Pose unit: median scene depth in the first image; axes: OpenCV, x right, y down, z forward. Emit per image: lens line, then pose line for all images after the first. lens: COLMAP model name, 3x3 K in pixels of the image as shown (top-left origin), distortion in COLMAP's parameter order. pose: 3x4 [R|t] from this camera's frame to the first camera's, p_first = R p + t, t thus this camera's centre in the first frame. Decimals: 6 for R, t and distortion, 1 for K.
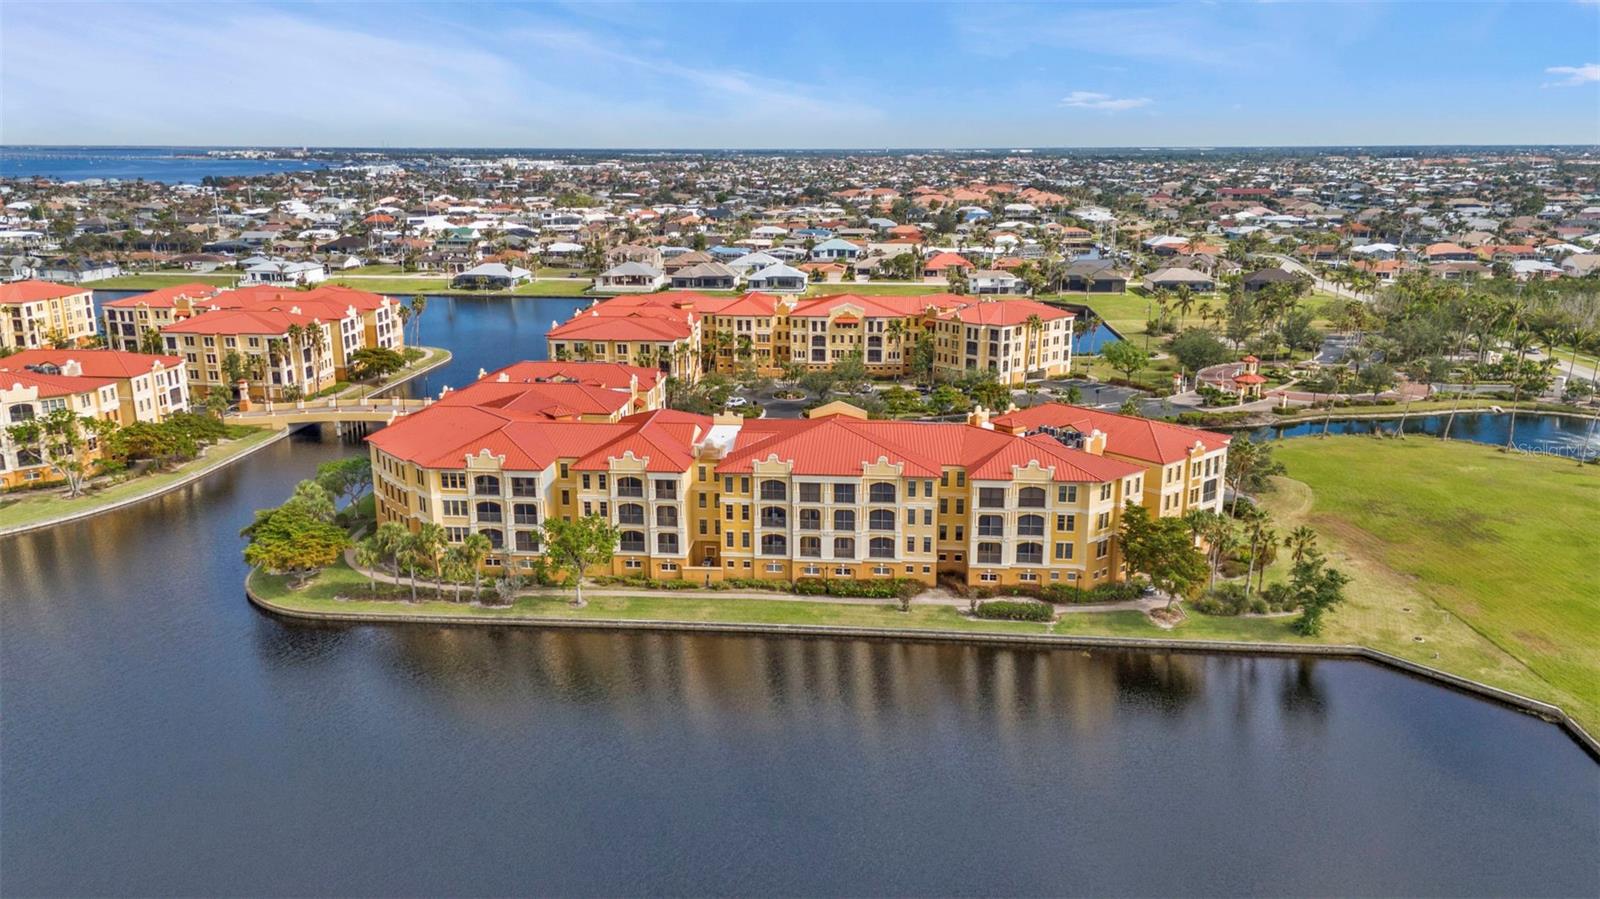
lens RADIAL K [[1167.6, 0, 798.4], [0, 1167.6, 451.5], [0, 0, 1]] dist [0.077559, -0.076778]
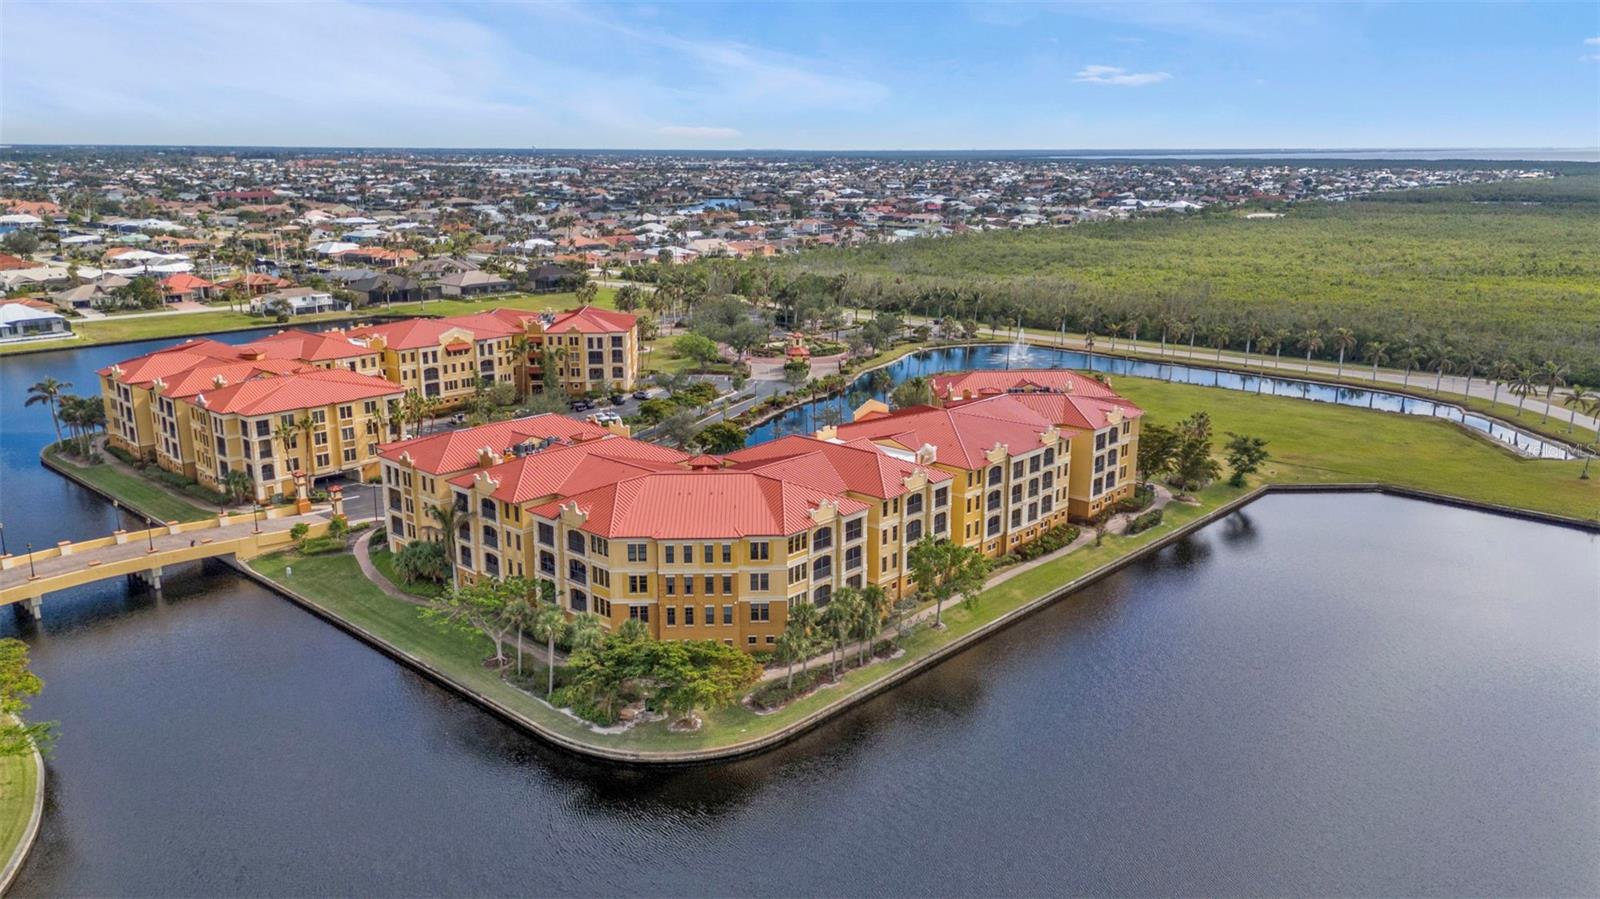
lens RADIAL K [[1167.6, 0, 803.9], [0, 1167.6, 454.0], [0, 0, 1]] dist [0.077559, -0.076778]
pose [[0.615150, -0.197460, 0.763282, -0.945292], [0.195549, 0.976090, 0.094915, -0.123304], [-0.763774, 0.090873, 0.639055, 0.423587]]
